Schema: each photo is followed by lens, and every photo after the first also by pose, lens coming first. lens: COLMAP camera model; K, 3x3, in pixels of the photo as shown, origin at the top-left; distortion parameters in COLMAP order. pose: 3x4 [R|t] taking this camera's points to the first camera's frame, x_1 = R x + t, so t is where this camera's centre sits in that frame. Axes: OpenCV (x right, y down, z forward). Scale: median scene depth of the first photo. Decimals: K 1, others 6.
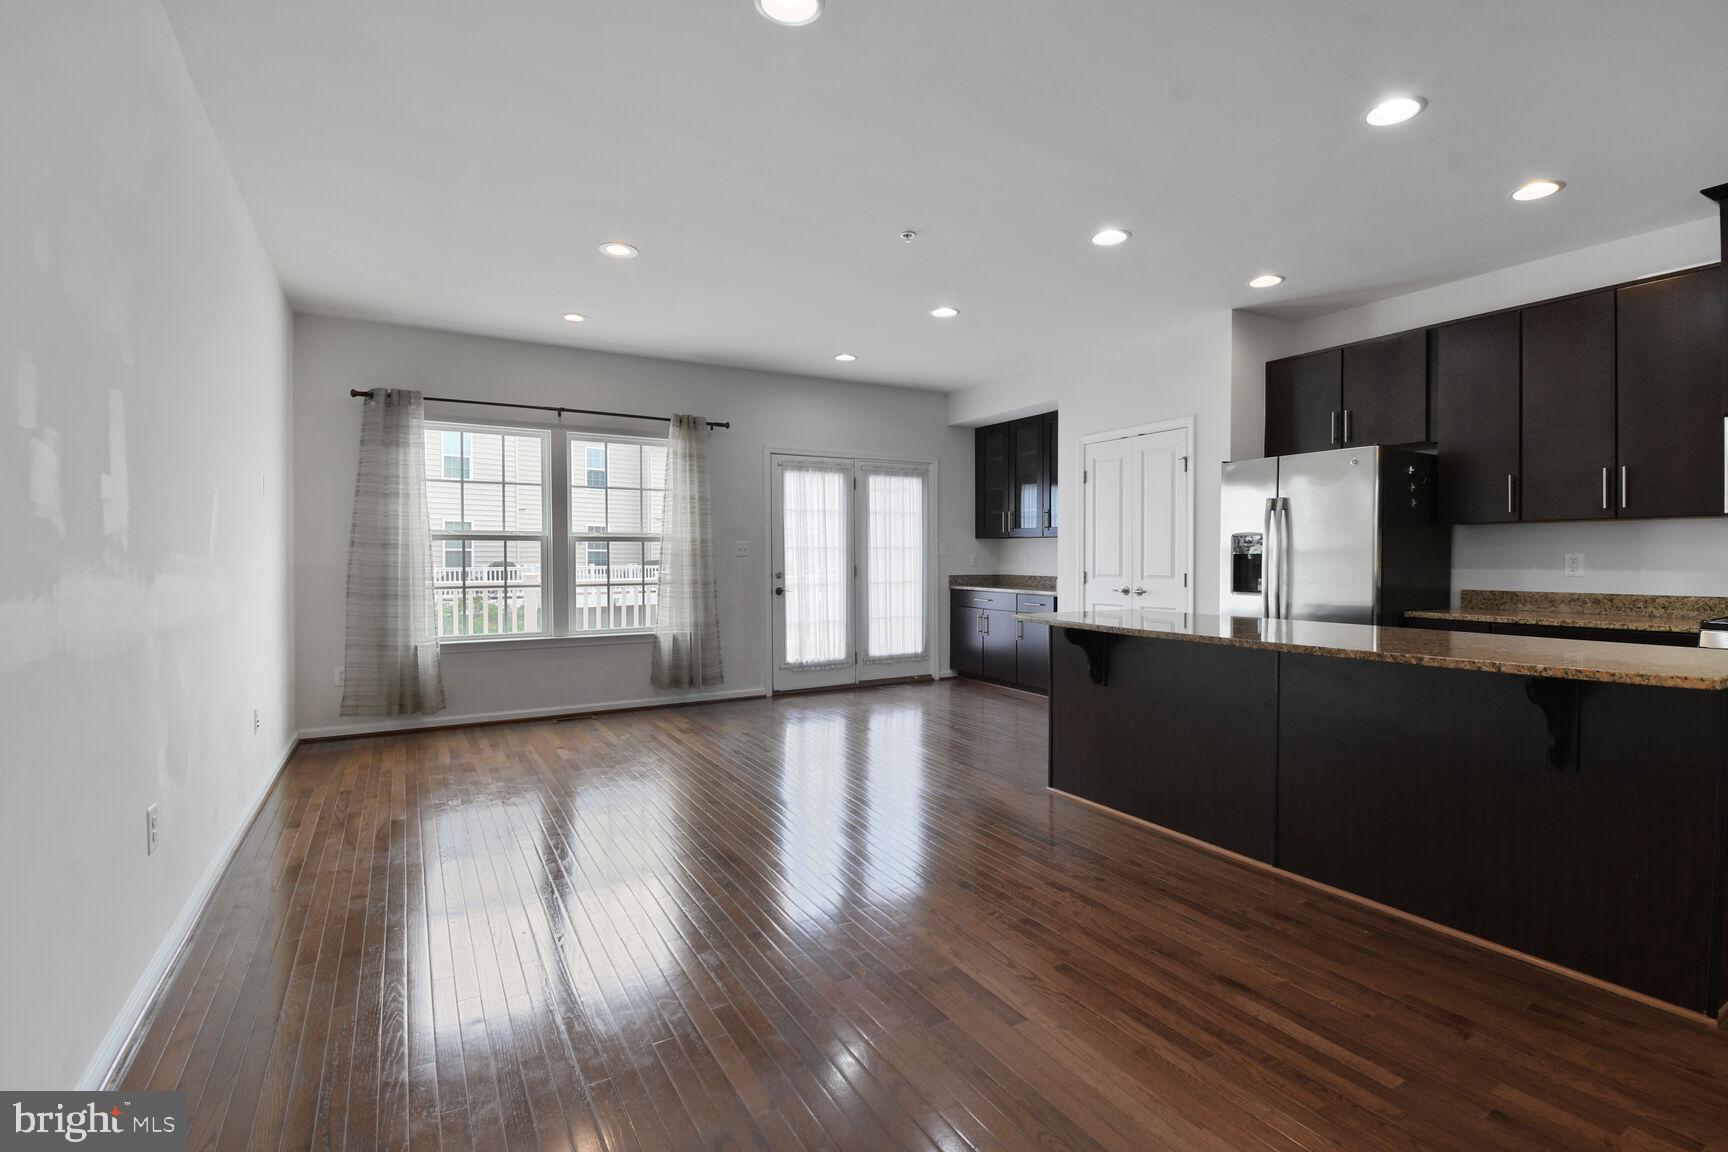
lens RADIAL K [[791.3, 0, 870.6], [0, 791.3, 586.2], [0, 0, 1]] dist [0.001922, -0.021570]
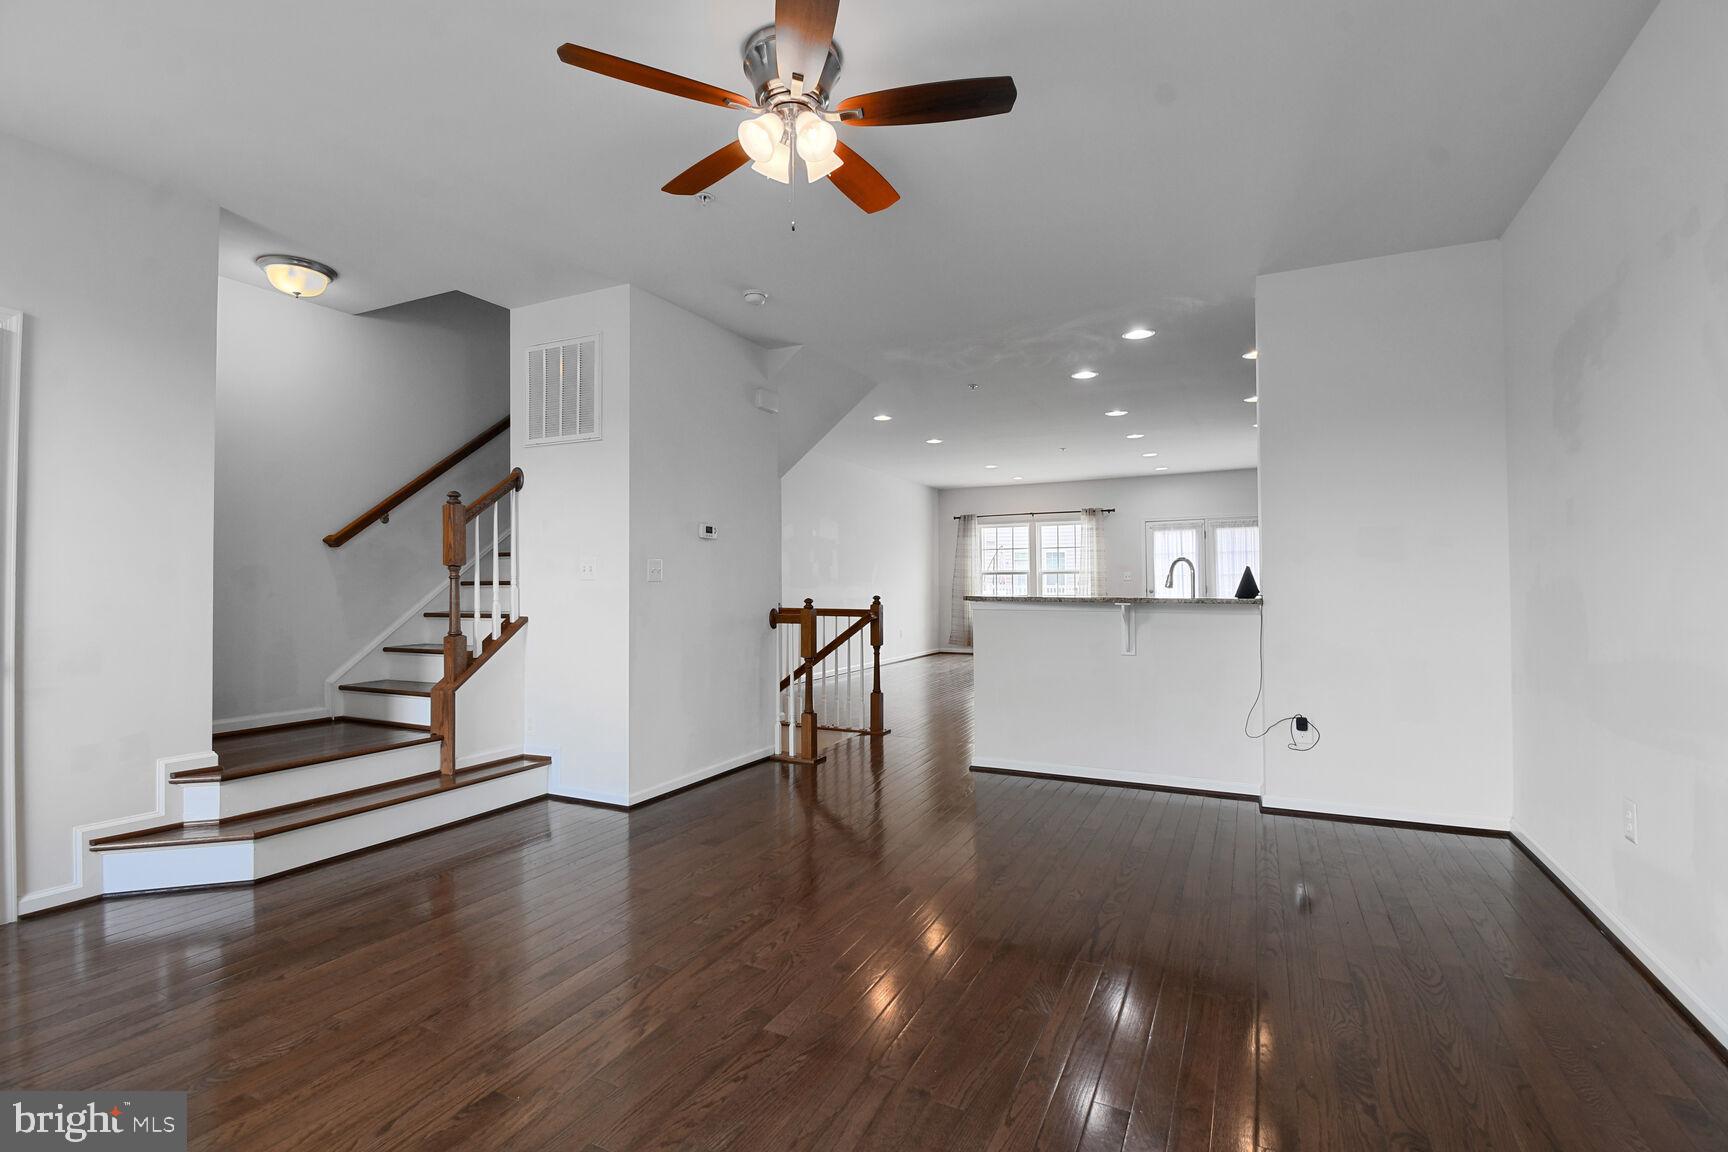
lens RADIAL K [[791.3, 0, 870.6], [0, 791.3, 586.2], [0, 0, 1]] dist [0.001922, -0.021570]
pose [[0.546567, 0.002908, -0.837410, 1.011794], [-0.023099, 0.999666, -0.011605, 0.009259], [0.837096, 0.025686, 0.546452, -0.468214]]
